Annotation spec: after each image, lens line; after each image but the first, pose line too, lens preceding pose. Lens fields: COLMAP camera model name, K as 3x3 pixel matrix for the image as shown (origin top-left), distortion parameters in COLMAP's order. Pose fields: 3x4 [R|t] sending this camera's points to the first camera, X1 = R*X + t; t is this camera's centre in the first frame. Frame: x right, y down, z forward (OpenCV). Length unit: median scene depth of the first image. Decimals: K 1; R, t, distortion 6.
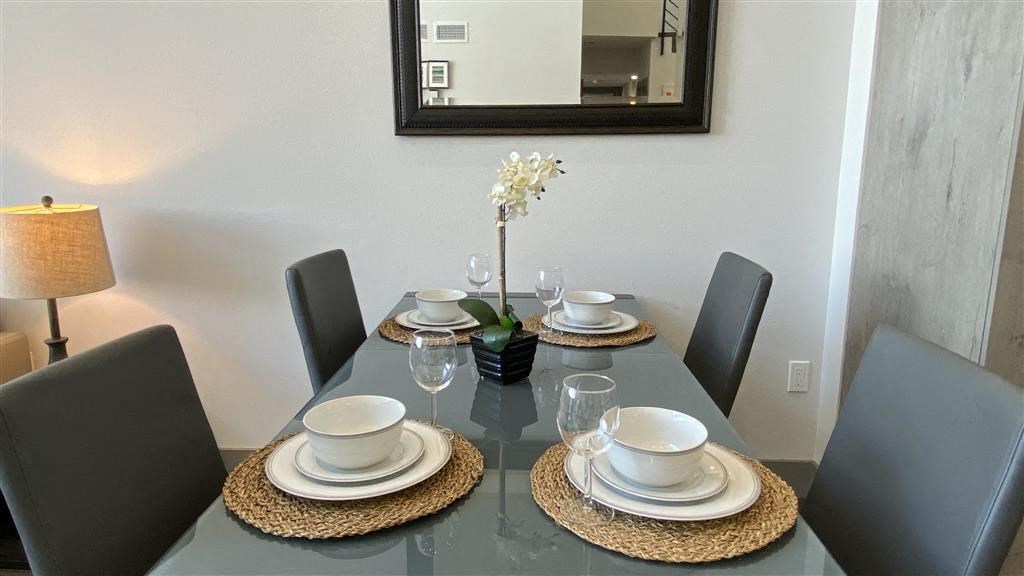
lens RADIAL K [[655.1, 0, 510.1], [0, 655.1, 279.4], [0, 0, 1]] dist [0.036050, -0.000545]
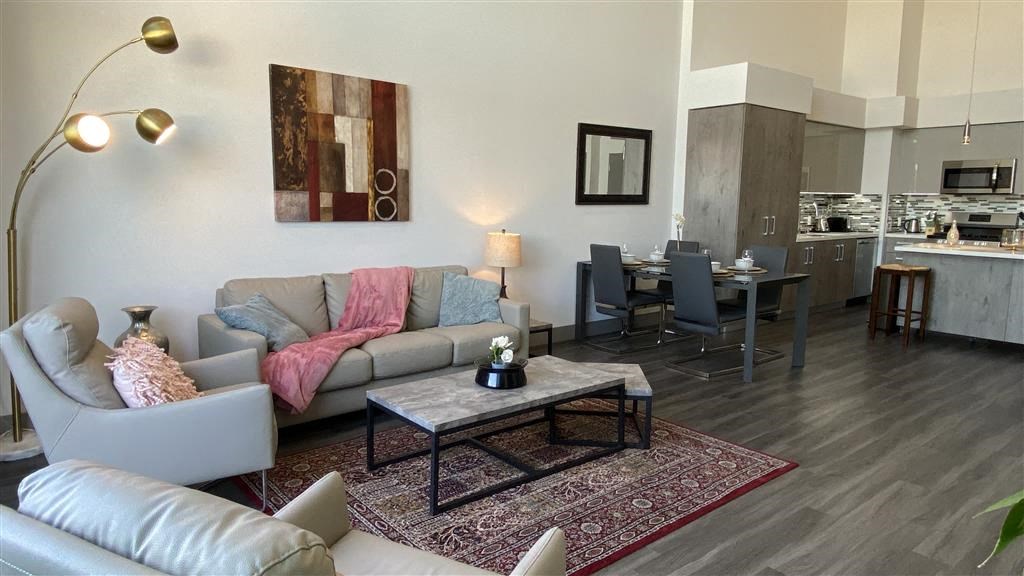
lens RADIAL K [[655.1, 0, 510.1], [0, 655.1, 279.4], [0, 0, 1]] dist [0.036050, -0.000545]
pose [[0.738202, -0.073581, 0.670555, -2.364204], [0.126136, 0.991558, -0.030056, 0.144676], [-0.662682, 0.106768, 0.741251, -0.855496]]
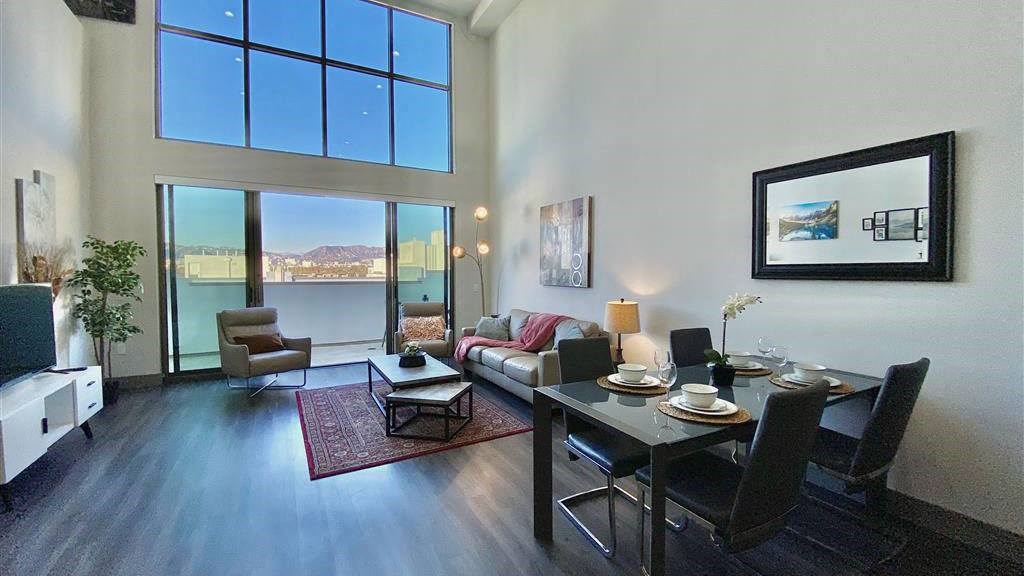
lens RADIAL K [[415.9, 0, 517.1], [0, 415.9, 284.1], [0, 0, 1]] dist [0.000058, -0.014819]
pose [[0.532913, 0.028522, -0.845689, 0.589894], [-0.156247, 0.985562, -0.065220, 0.003270], [0.831619, 0.166893, 0.529675, -0.351853]]
